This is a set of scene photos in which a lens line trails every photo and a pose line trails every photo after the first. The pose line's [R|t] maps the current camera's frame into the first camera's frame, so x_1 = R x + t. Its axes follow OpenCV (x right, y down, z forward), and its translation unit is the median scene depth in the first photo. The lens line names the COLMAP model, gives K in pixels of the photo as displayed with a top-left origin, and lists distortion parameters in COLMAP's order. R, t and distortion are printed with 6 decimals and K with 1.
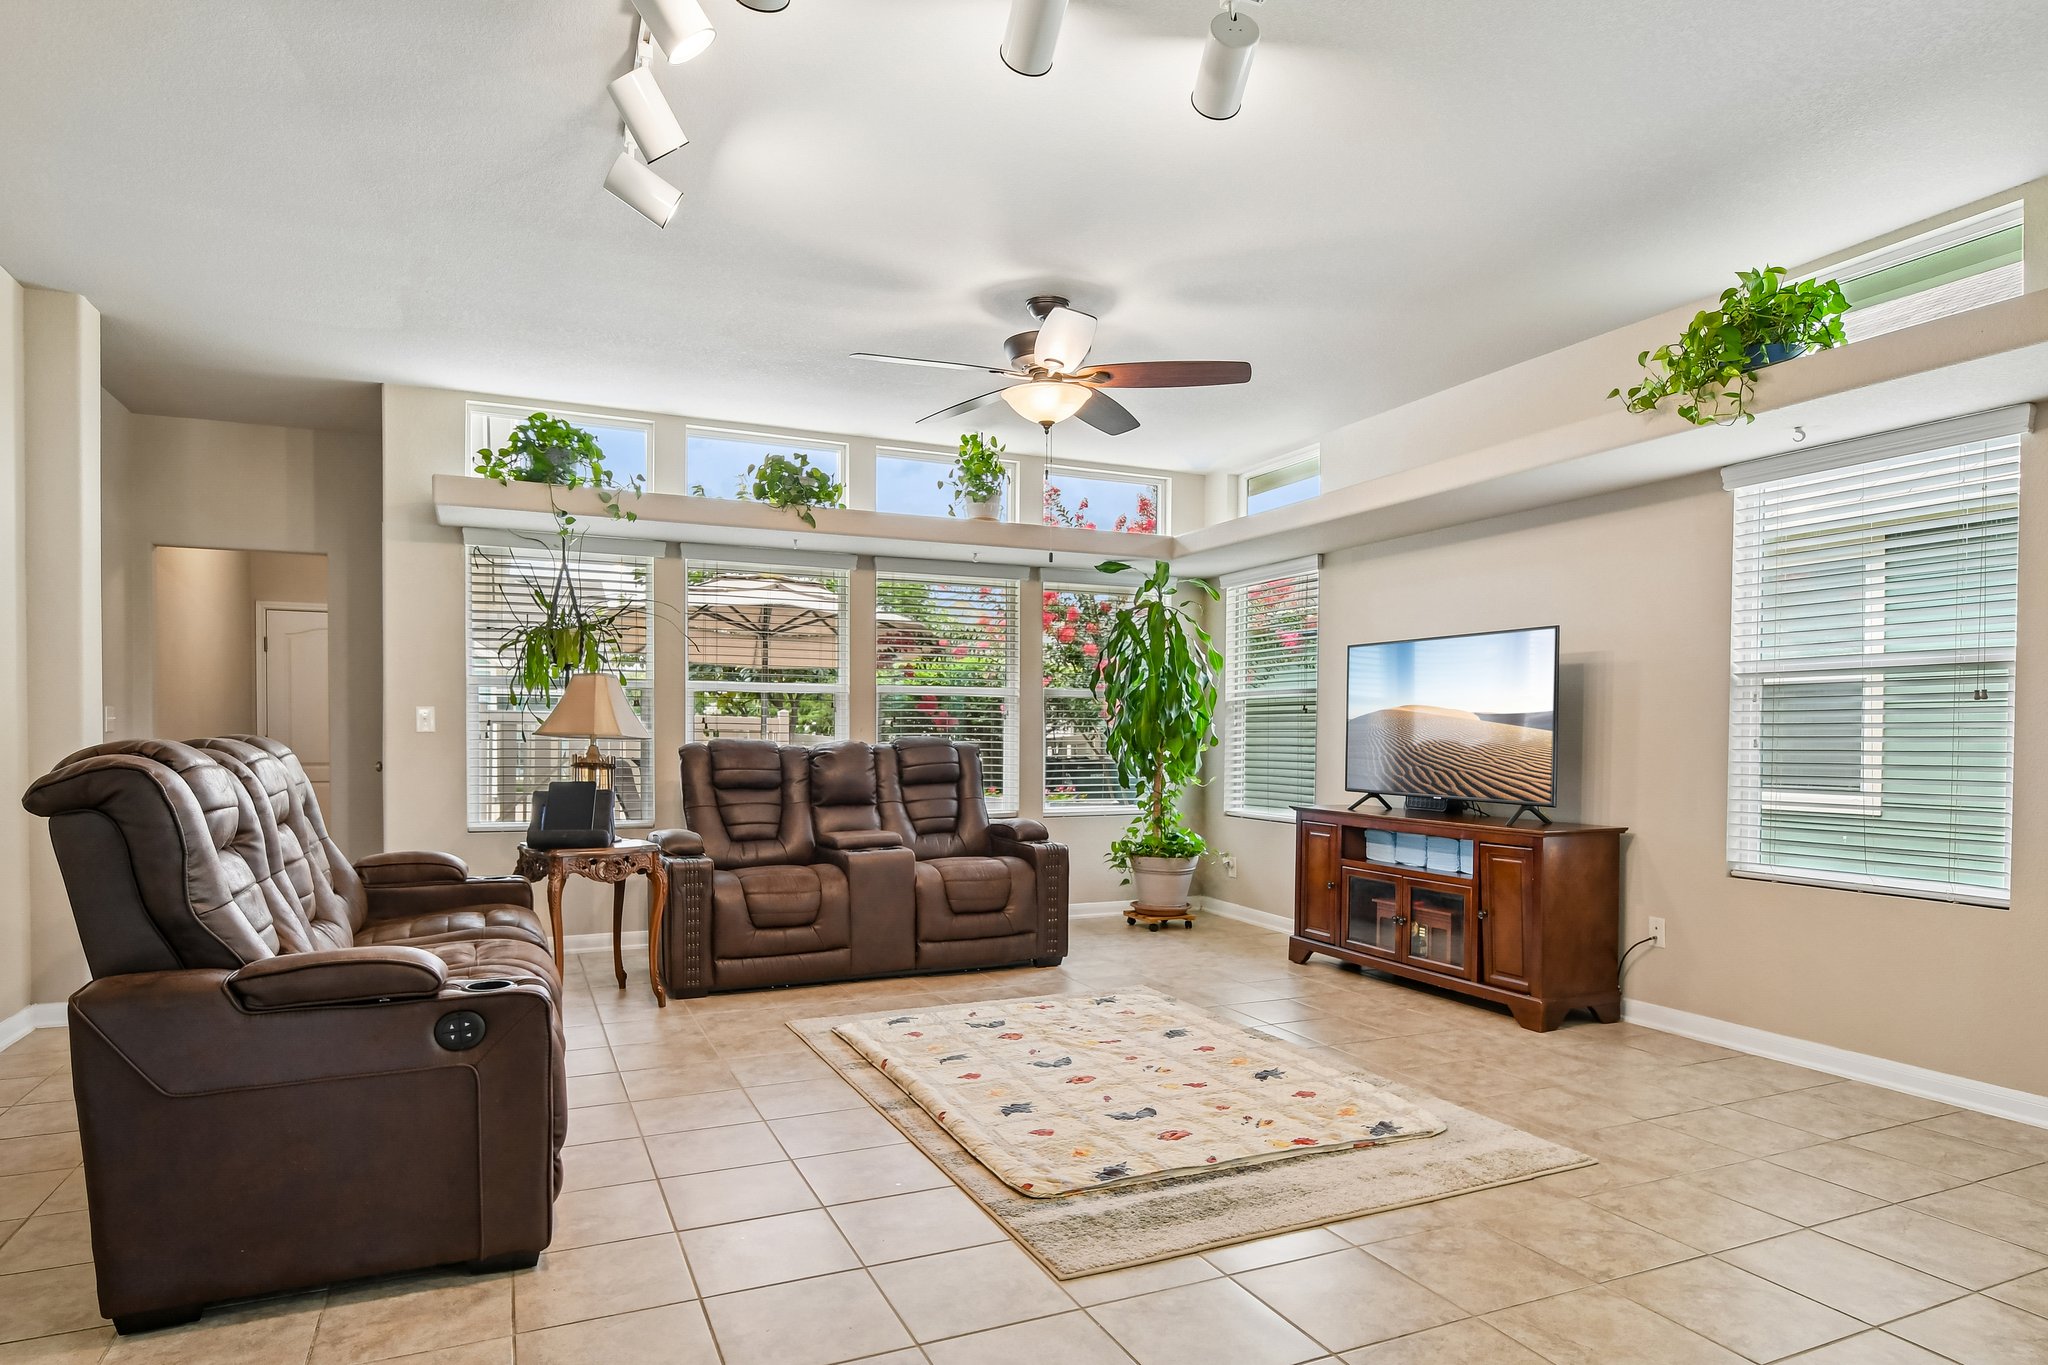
lens RADIAL K [[1164.3, 0, 1025.3], [0, 1164.3, 753.0], [0, 0, 1]] dist [-0.002146, -0.000759]
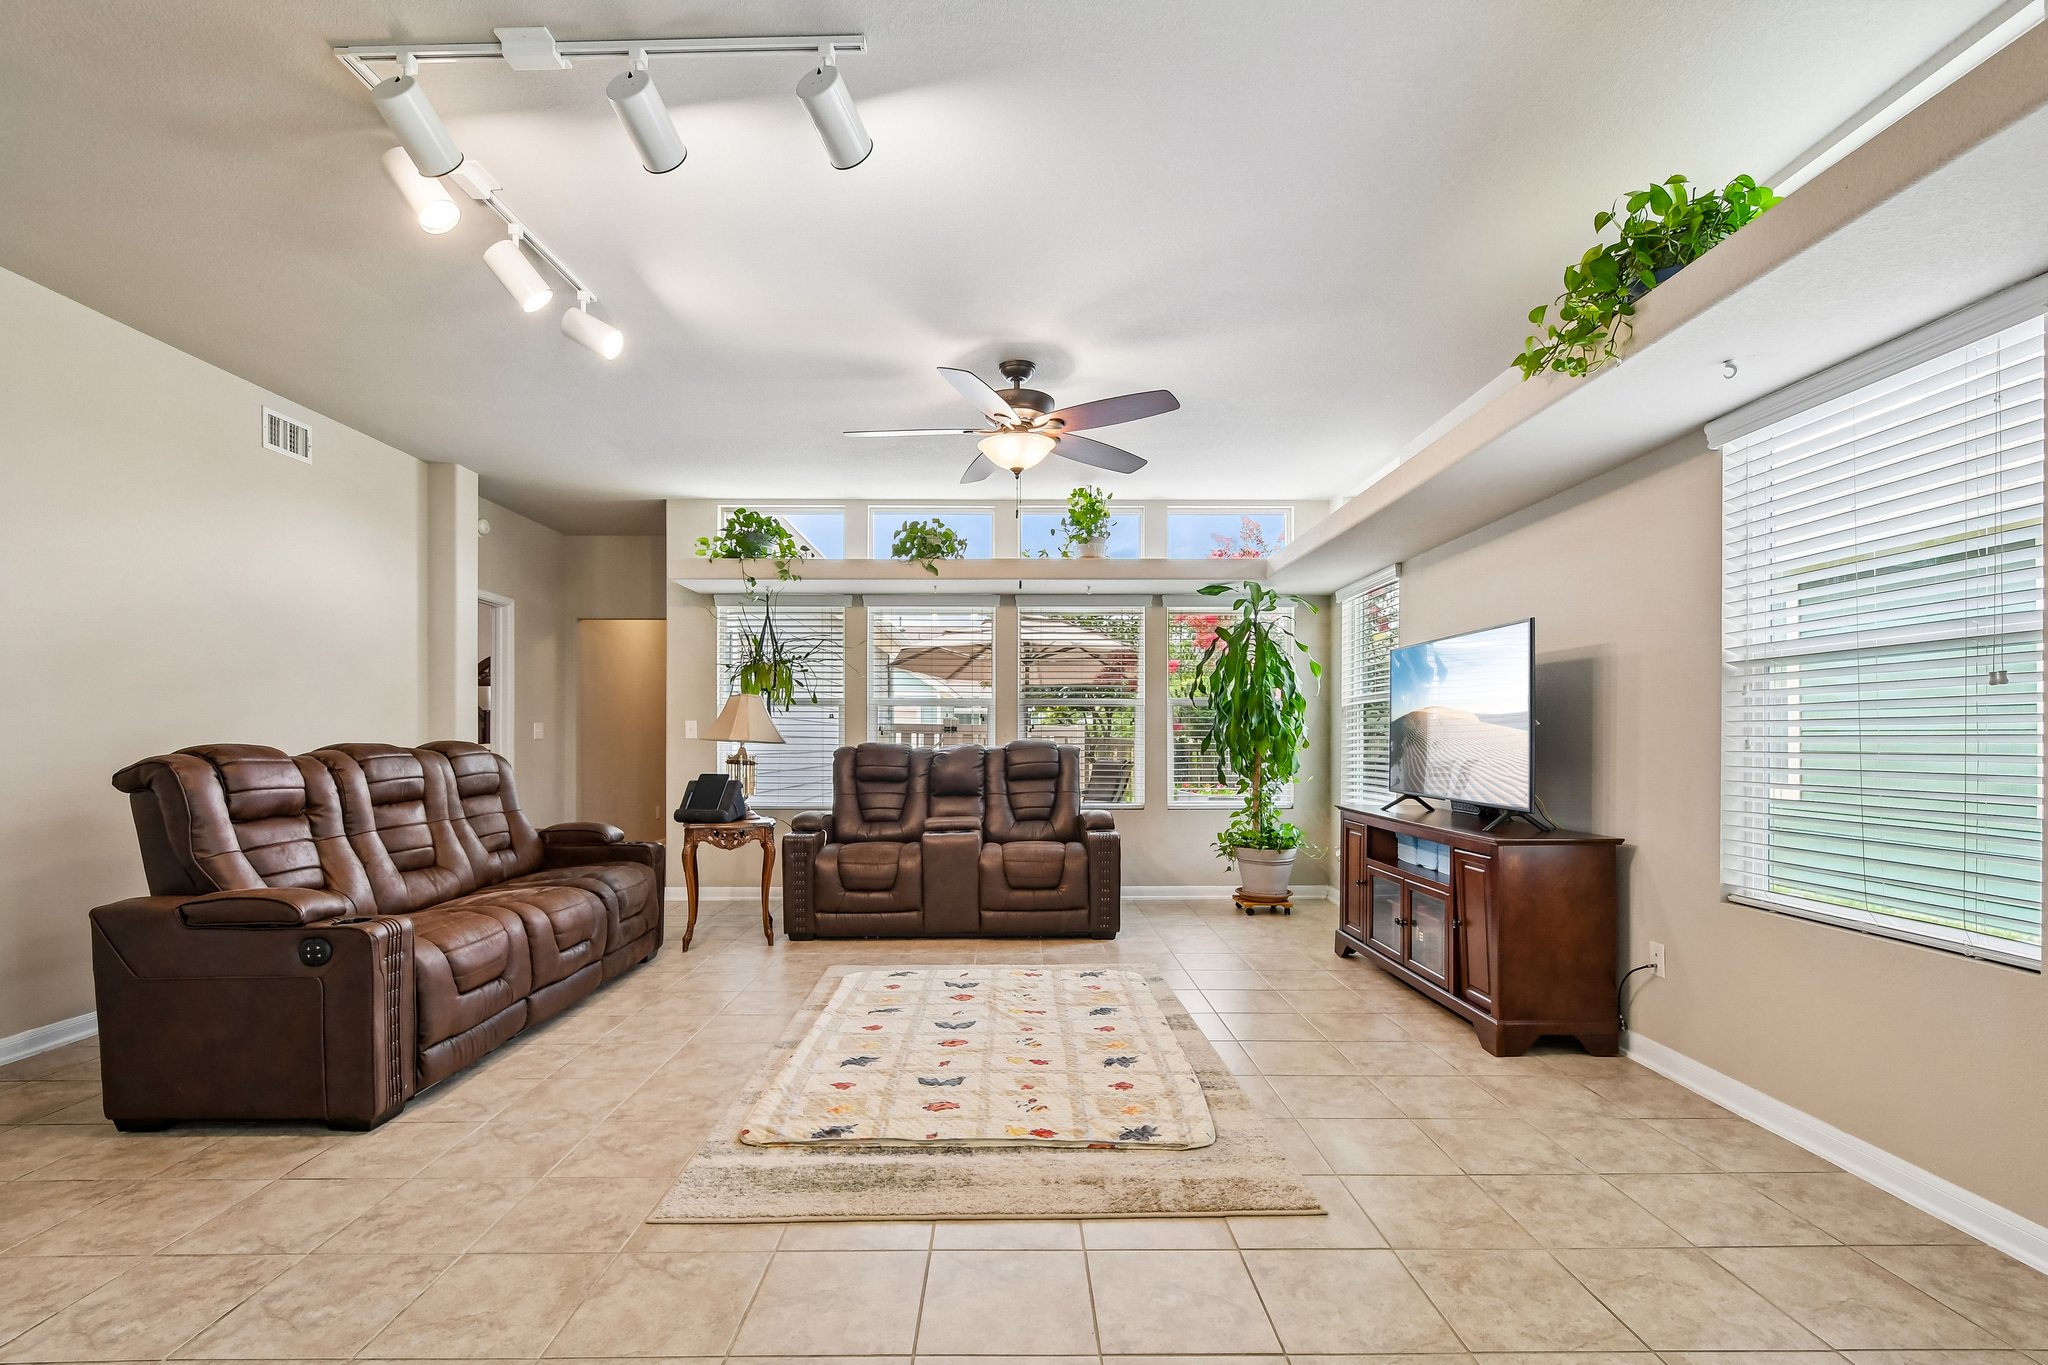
lens RADIAL K [[906.8, 0, 1021.4], [0, 906.8, 735.9], [0, 0, 1]] dist [0.001431, 0.000450]
pose [[0.914570, -0.006245, -0.404378, 0.369608], [-0.001441, 0.999824, -0.018699, -0.001145], [0.404424, 0.017684, 0.914401, 0.170869]]
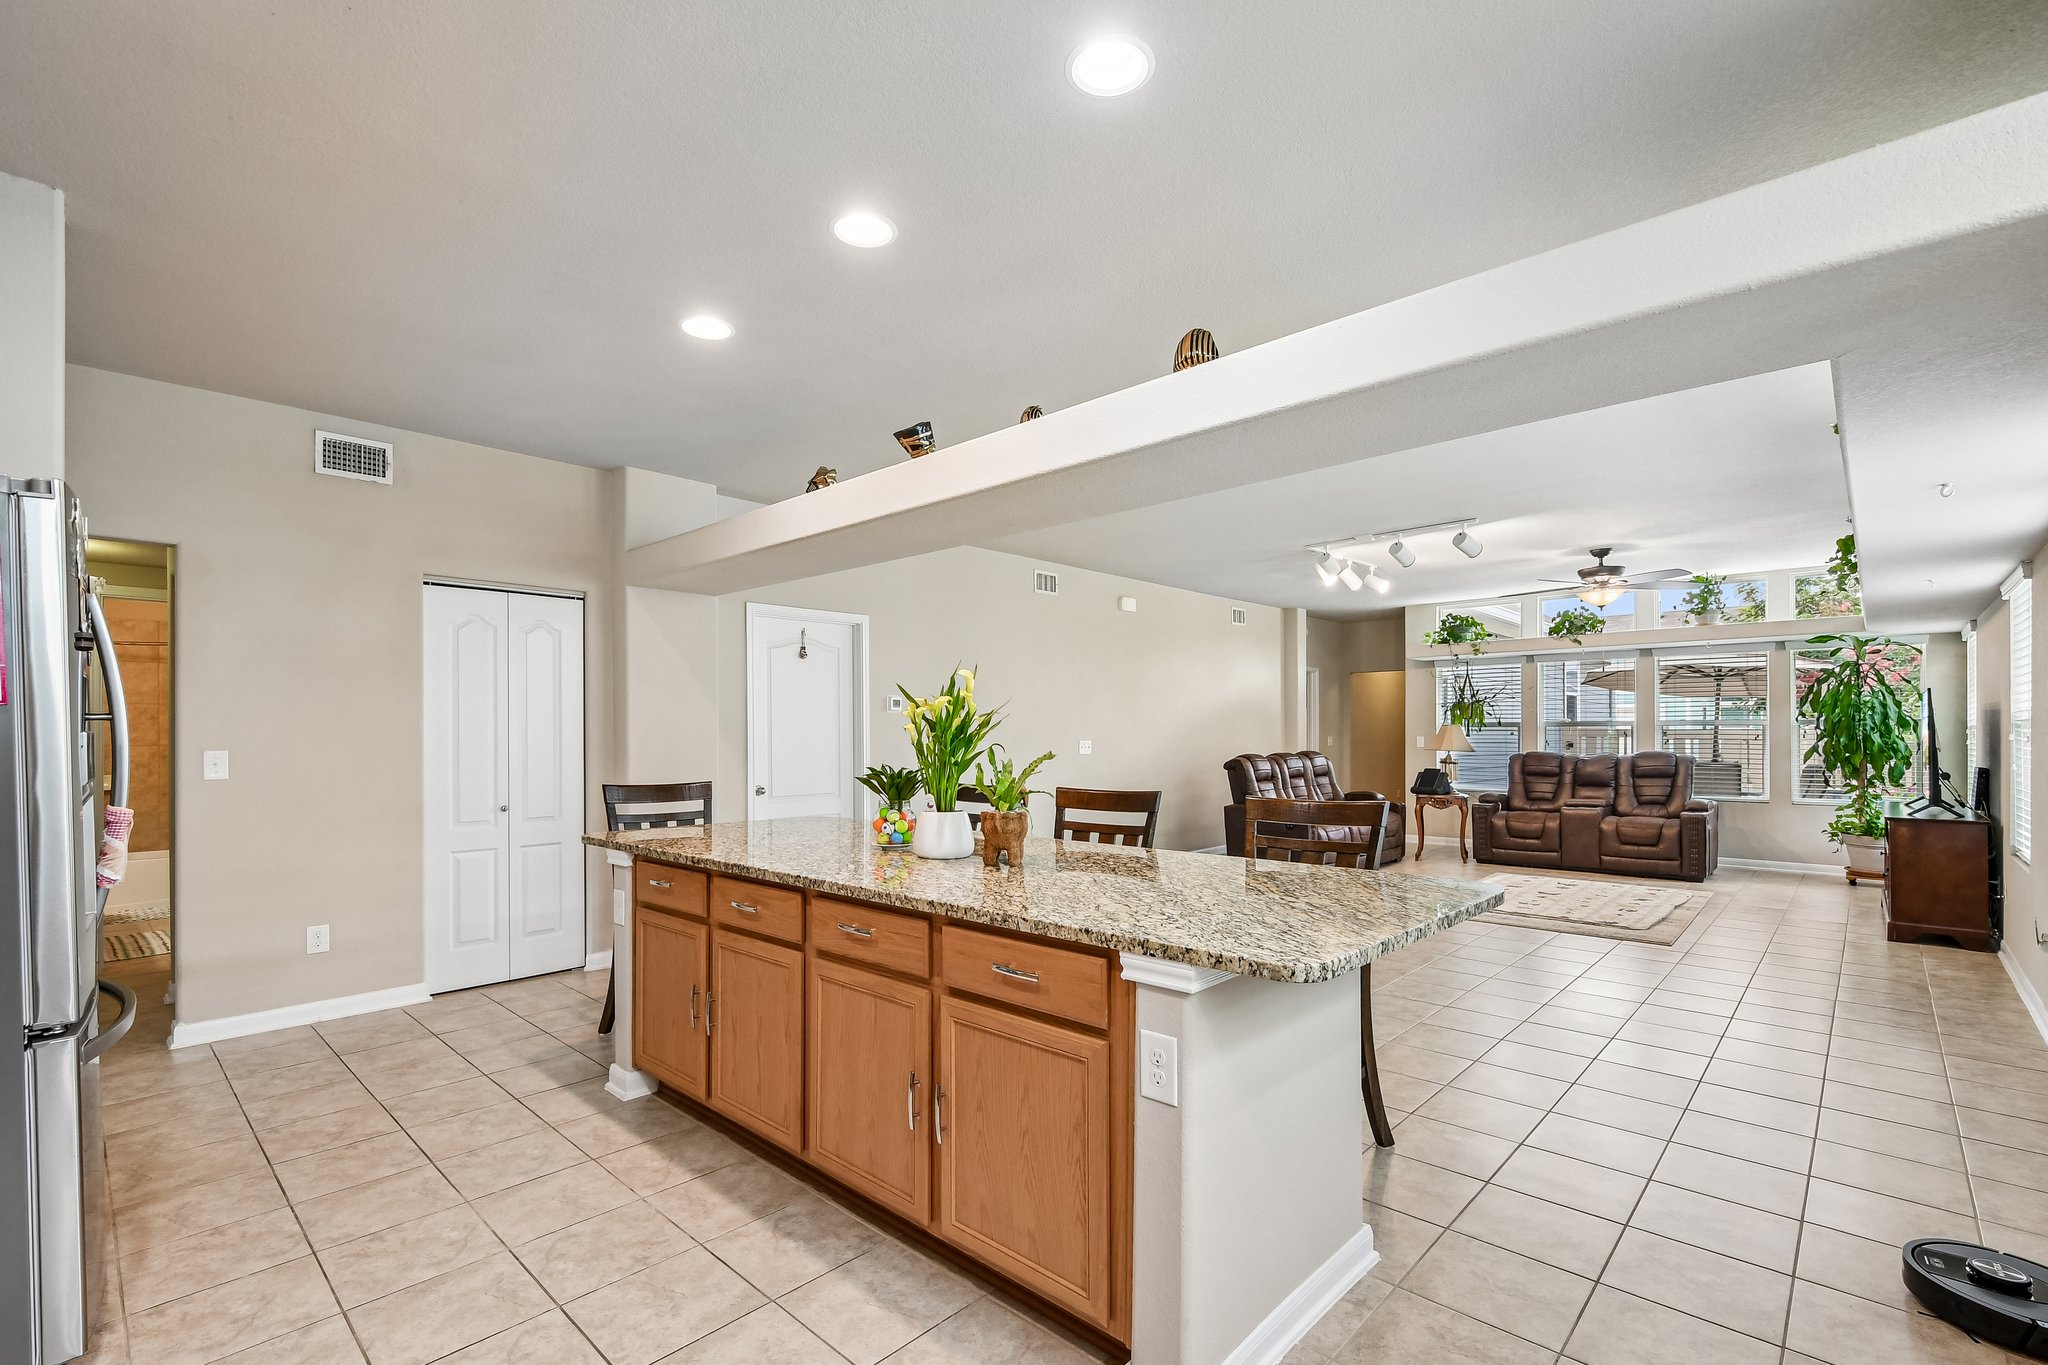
lens RADIAL K [[906.8, 0, 1021.4], [0, 906.8, 735.9], [0, 0, 1]] dist [0.001431, 0.000450]
pose [[0.378360, -0.002764, -0.925654, 1.090891], [-0.008895, 0.999939, -0.006622, -0.025426], [0.925616, 0.010739, 0.378313, -0.569767]]
